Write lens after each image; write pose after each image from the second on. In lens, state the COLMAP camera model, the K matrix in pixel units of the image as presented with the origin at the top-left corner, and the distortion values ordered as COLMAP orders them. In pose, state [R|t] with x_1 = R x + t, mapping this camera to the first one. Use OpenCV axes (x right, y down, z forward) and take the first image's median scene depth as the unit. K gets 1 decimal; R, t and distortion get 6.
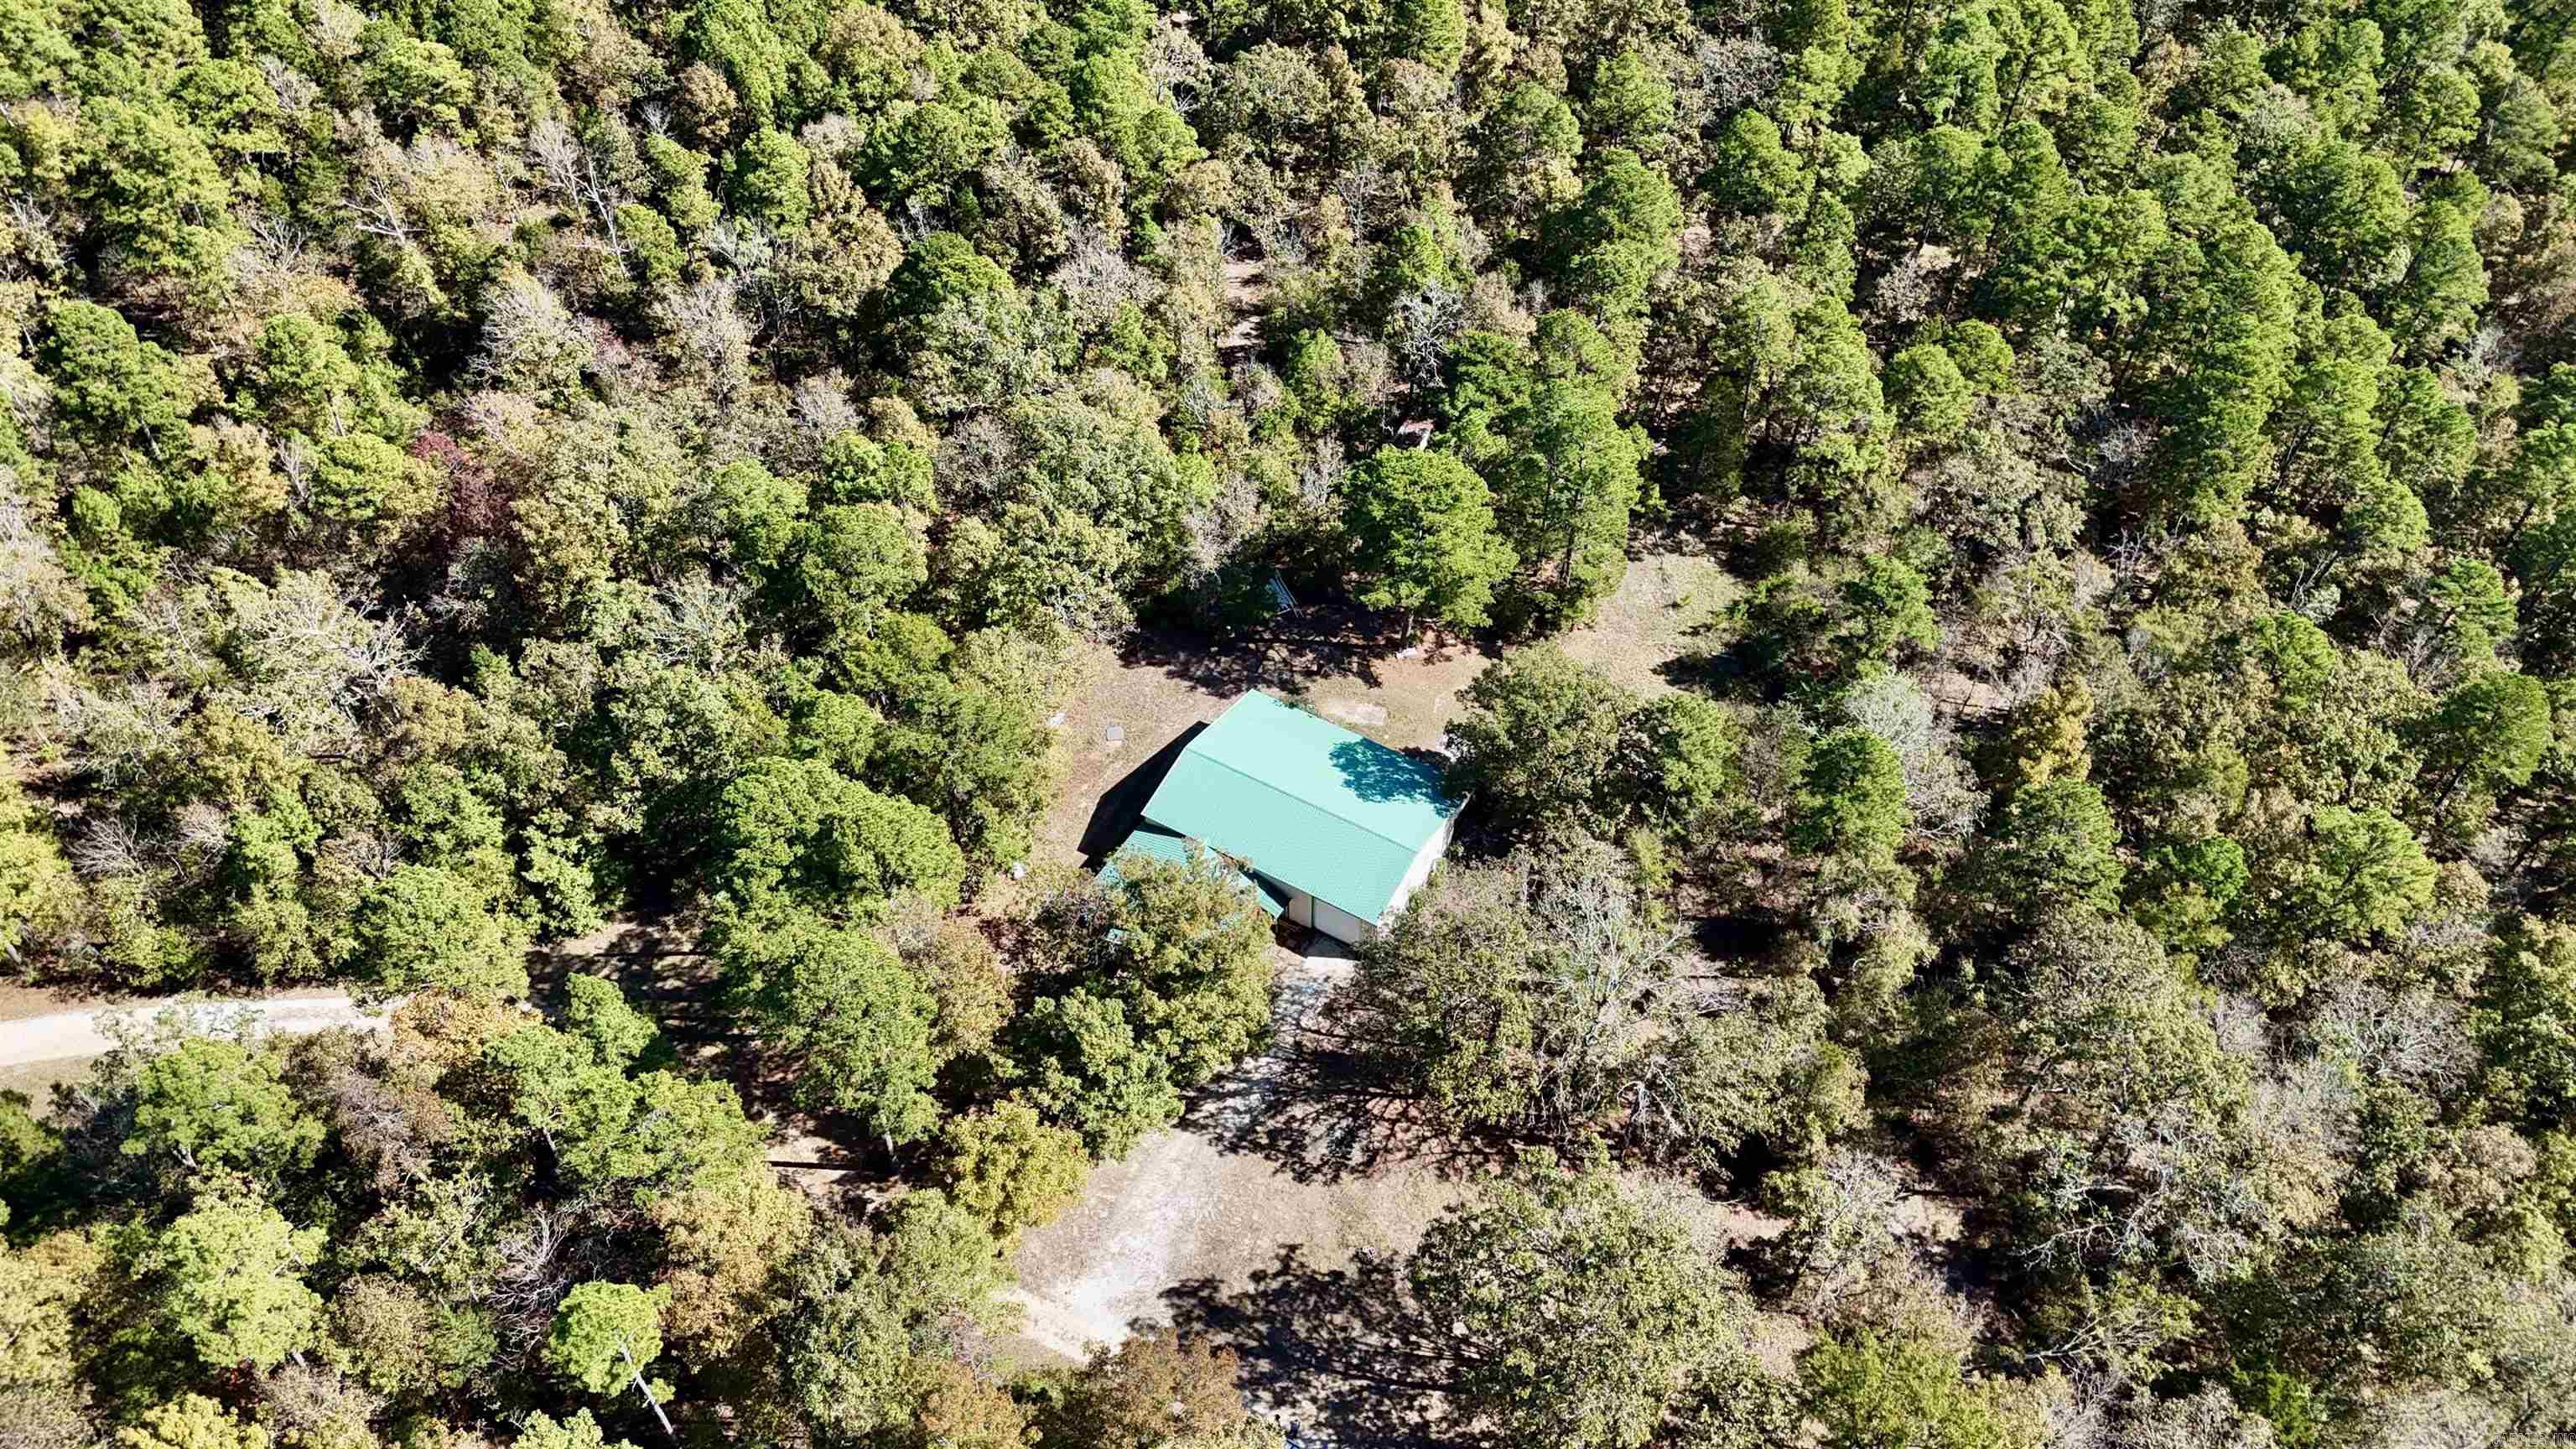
lens RADIAL K [[1899.4, 0, 1289.4], [0, 1899.4, 729.8], [0, 0, 1]] dist [0.061991, -0.051237]
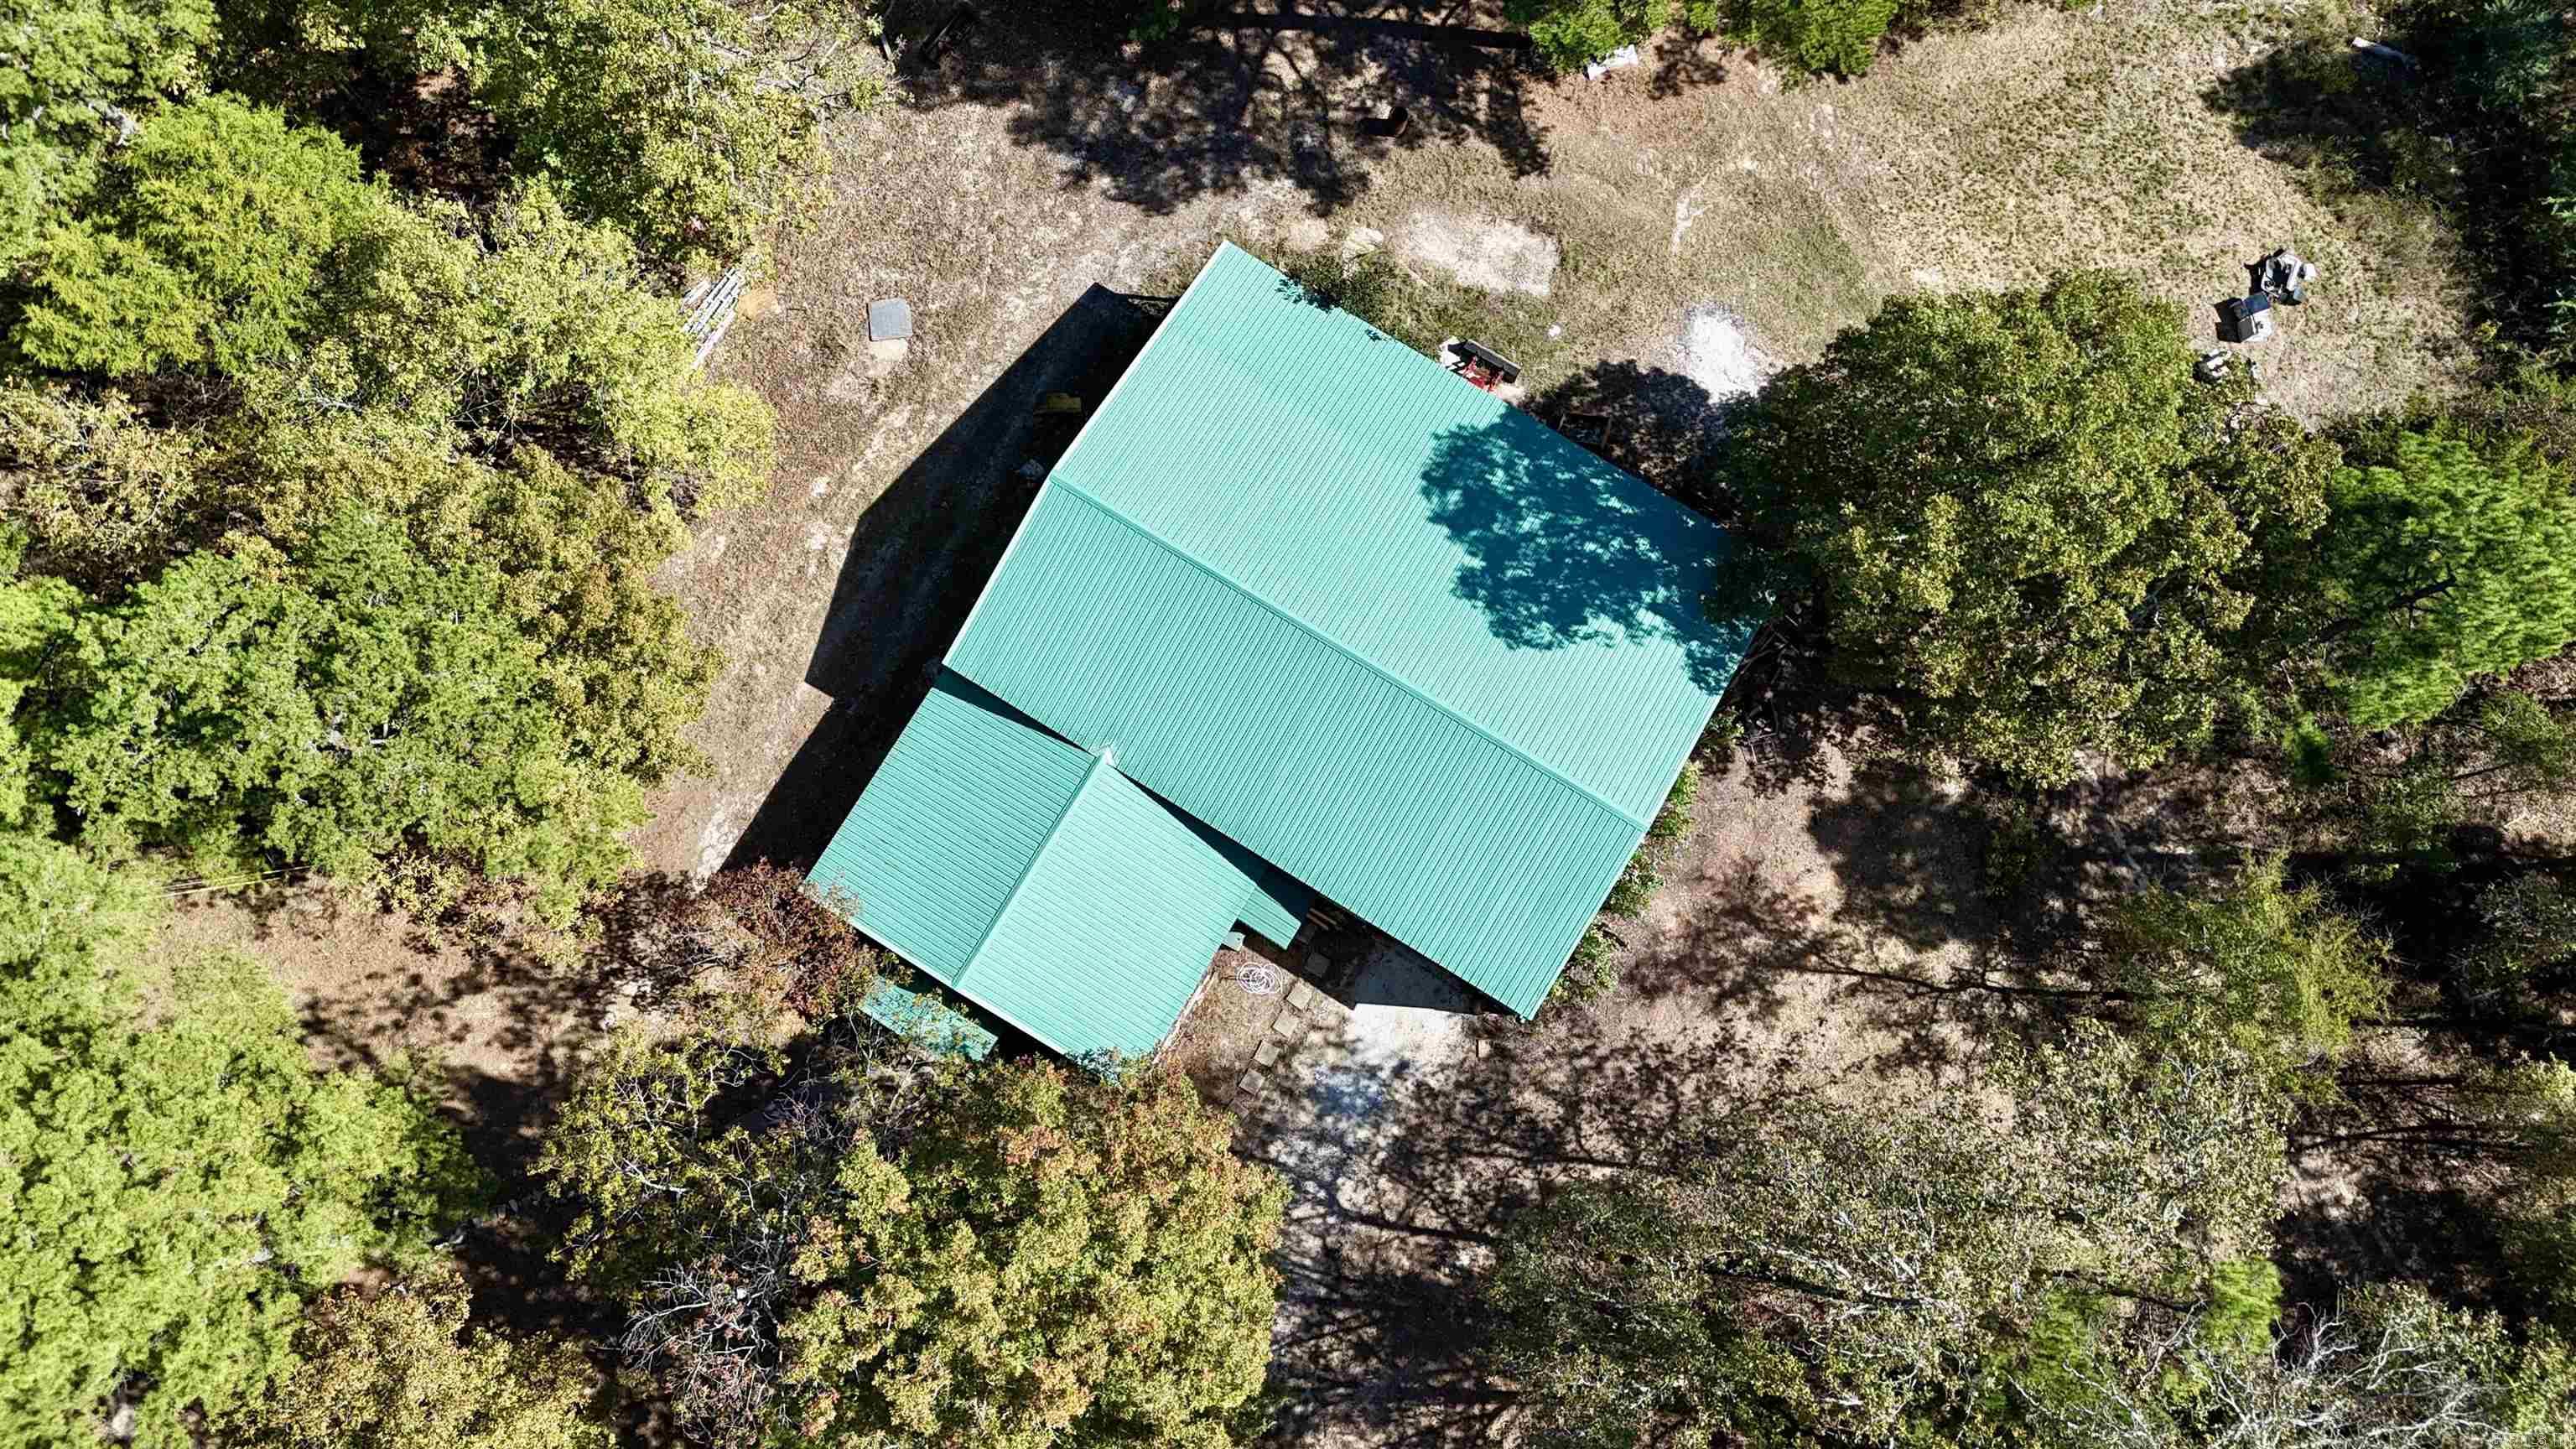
lens RADIAL K [[1899.4, 0, 1313.1], [0, 1899.4, 733.1], [0, 0, 1]] dist [0.061991, -0.051237]
pose [[0.999924, 0.009105, 0.008337, -0.004002], [-0.012179, 0.838038, 0.545475, -0.161791], [-0.002020, -0.545535, 0.838085, 0.668523]]
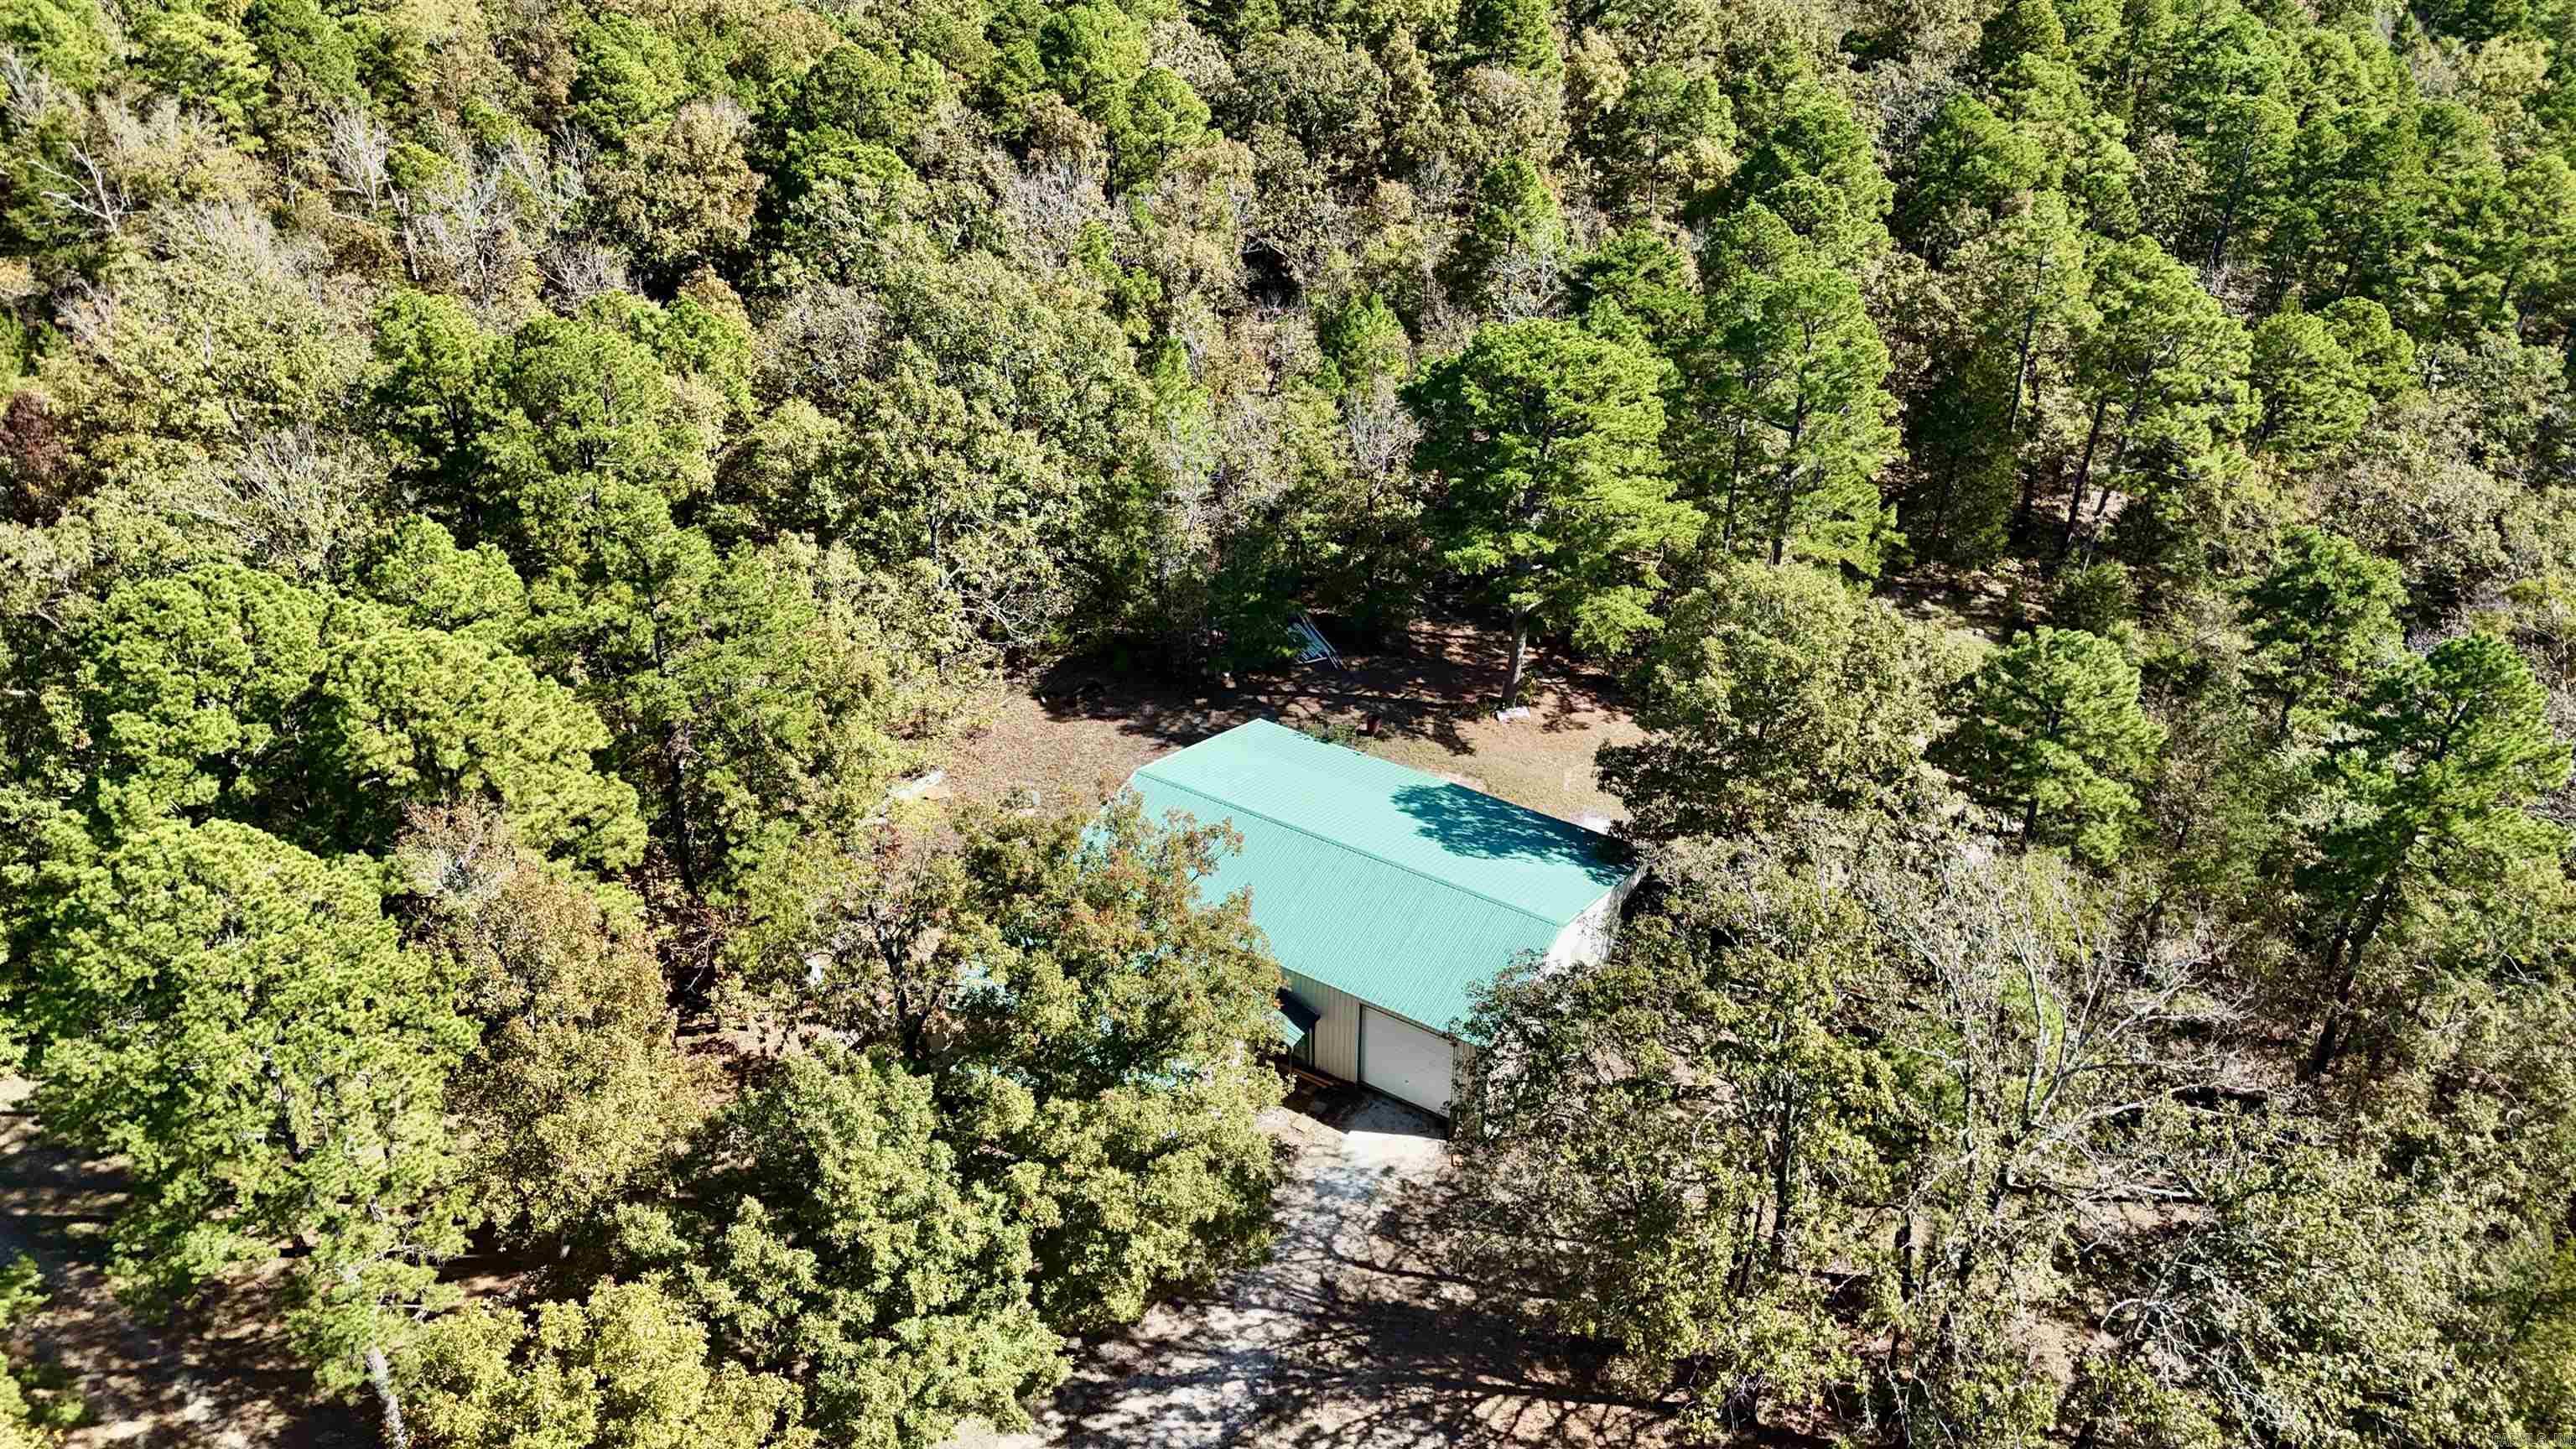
lens RADIAL K [[1899.4, 0, 1290.4], [0, 1899.4, 710.6], [0, 0, 1]] dist [0.061991, -0.051237]
pose [[0.999627, 0.020368, -0.018167, 0.000798], [-0.024763, 0.956725, -0.289937, 0.158227], [0.011476, 0.290279, 0.956873, 0.469927]]
